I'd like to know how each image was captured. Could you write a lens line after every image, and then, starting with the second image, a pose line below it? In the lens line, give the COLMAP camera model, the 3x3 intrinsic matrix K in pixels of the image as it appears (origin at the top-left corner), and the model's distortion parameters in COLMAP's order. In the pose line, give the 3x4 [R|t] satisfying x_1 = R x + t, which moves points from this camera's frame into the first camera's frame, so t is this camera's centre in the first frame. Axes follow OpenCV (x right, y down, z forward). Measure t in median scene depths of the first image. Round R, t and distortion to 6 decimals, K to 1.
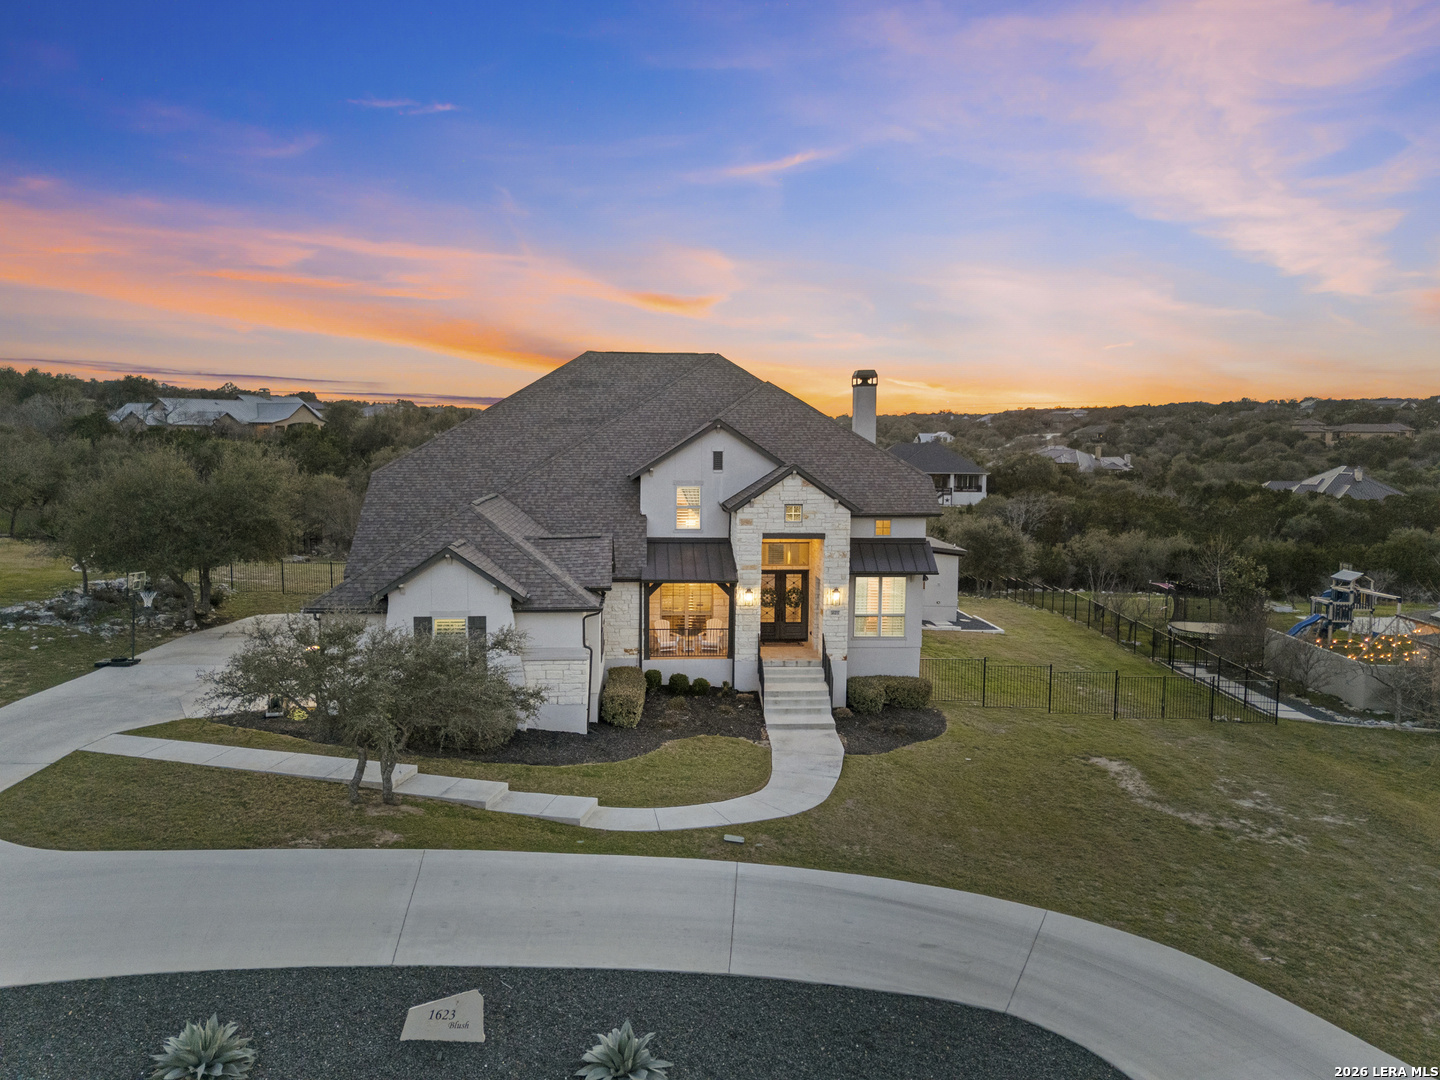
lens RADIAL K [[1055.2, 0, 719.8], [0, 1055.2, 544.5], [0, 0, 1]] dist [0.065322, -0.049121]
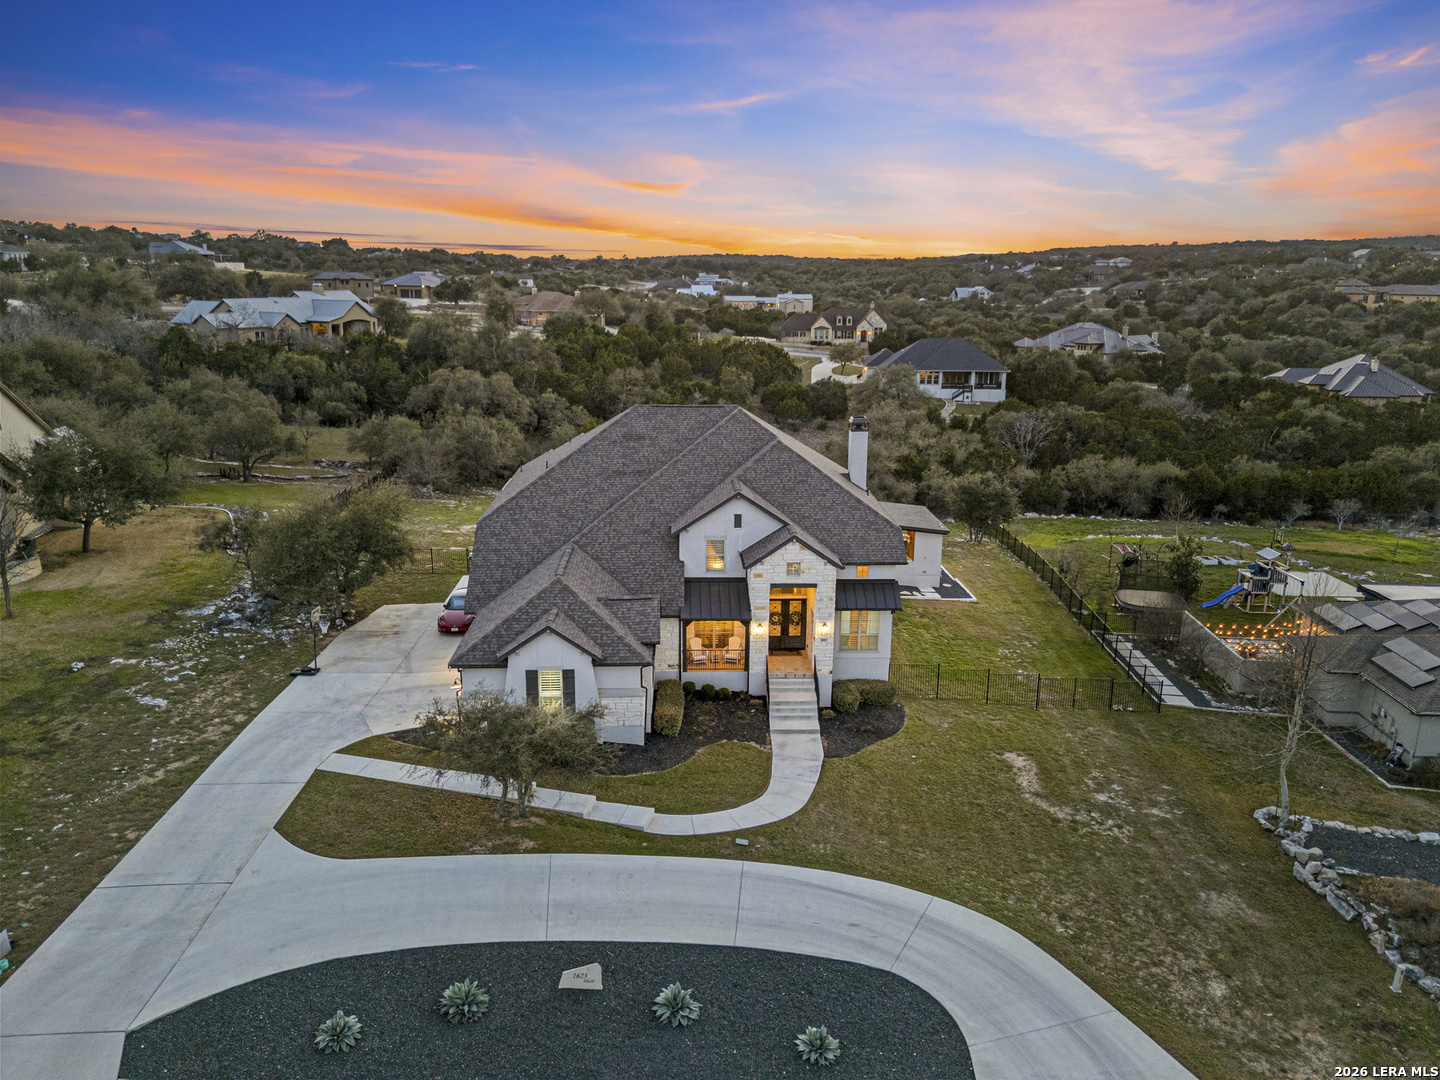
lens RADIAL K [[1055.2, 0, 720.0], [0, 1055.2, 539.2], [0, 0, 1]] dist [0.065322, -0.049121]
pose [[0.999496, 0.007029, -0.030948, 0.019383], [-0.002504, 0.989593, 0.143875, -0.290018], [0.031638, -0.143725, 0.989112, -0.362102]]
